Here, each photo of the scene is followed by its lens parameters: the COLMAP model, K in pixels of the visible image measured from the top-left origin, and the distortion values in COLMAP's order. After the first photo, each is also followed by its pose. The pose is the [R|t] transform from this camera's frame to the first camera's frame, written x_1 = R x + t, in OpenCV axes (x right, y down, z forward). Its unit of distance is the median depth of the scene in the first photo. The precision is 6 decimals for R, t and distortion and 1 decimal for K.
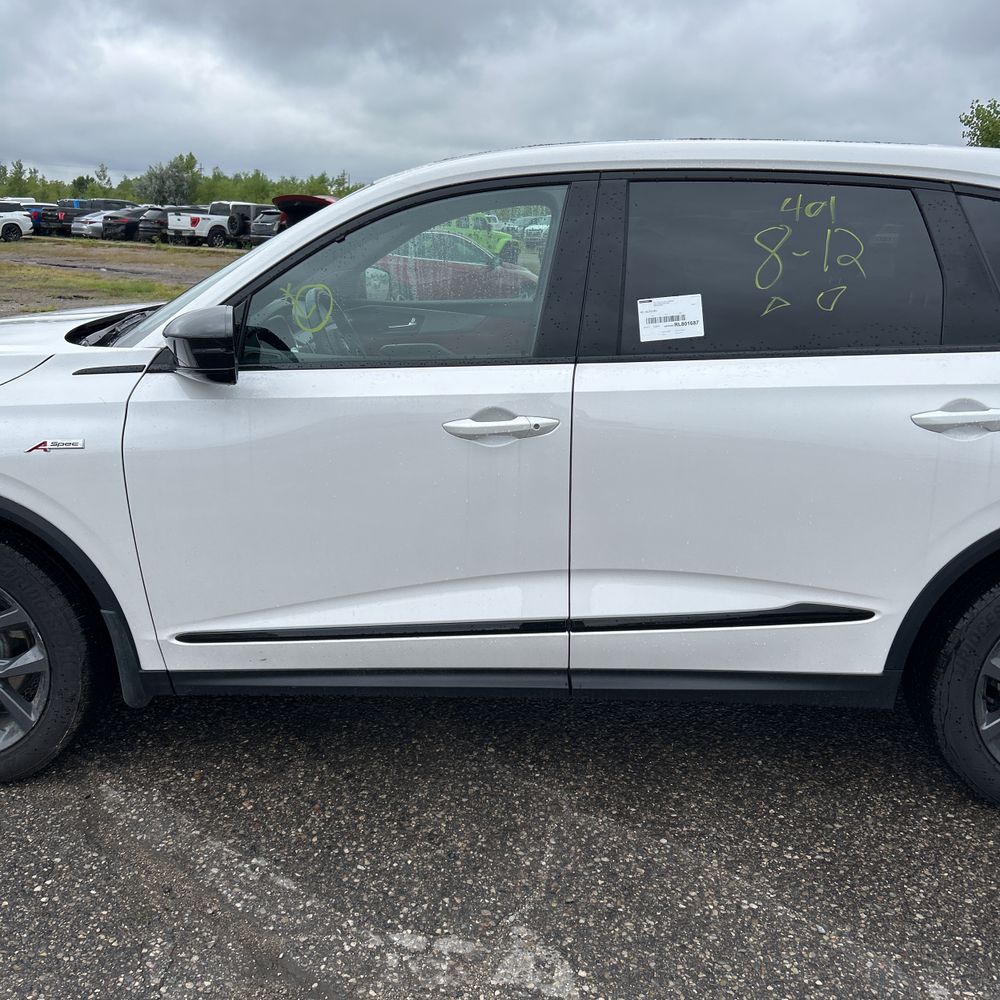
lens RADIAL K [[1006.5, 0, 508.9], [0, 1006.5, 511.3], [0, 0, 1]] dist [0.049648, -0.053758]
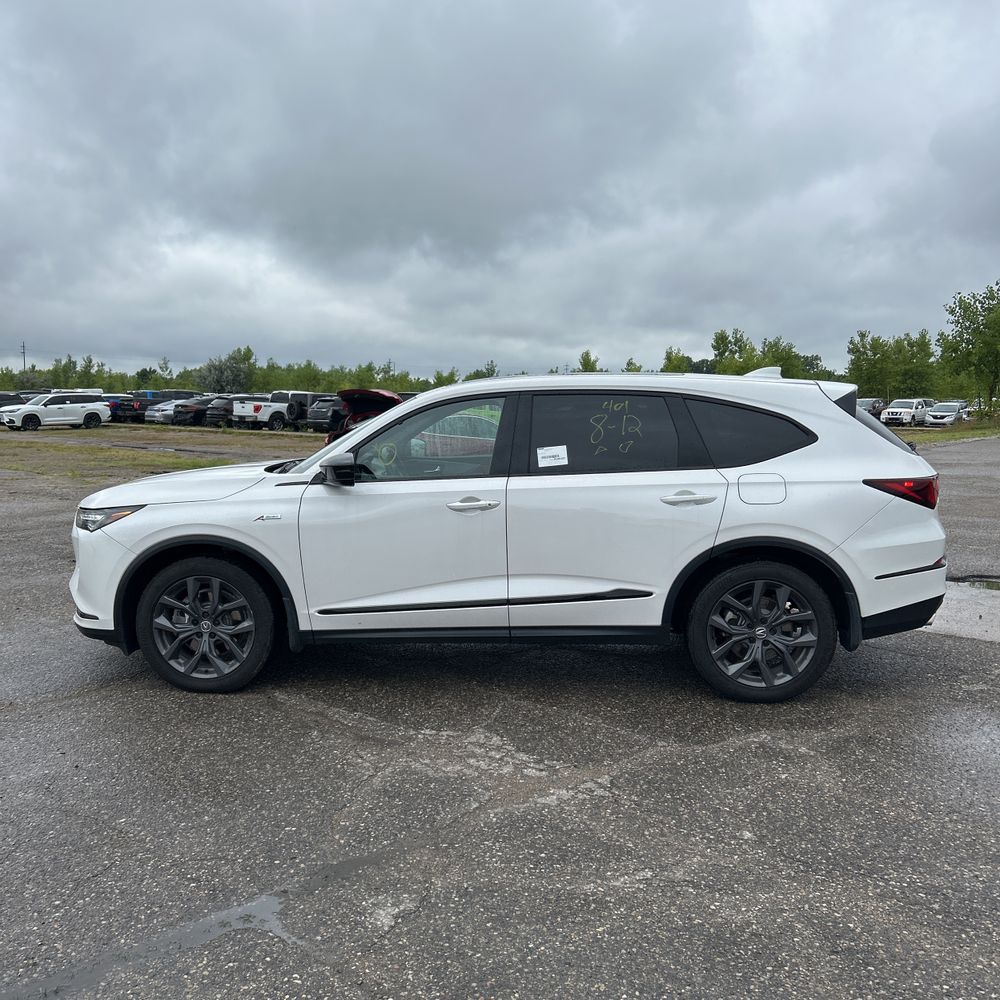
lens RADIAL K [[1053.6, 0, 533.4], [0, 1053.6, 516.9], [0, 0, 1]] dist [0.066400, -0.031592]
pose [[0.999728, -0.012646, -0.019573, 0.147254], [0.009149, 0.985493, -0.169467, 0.289772], [0.021433, 0.169241, 0.985342, -1.092700]]
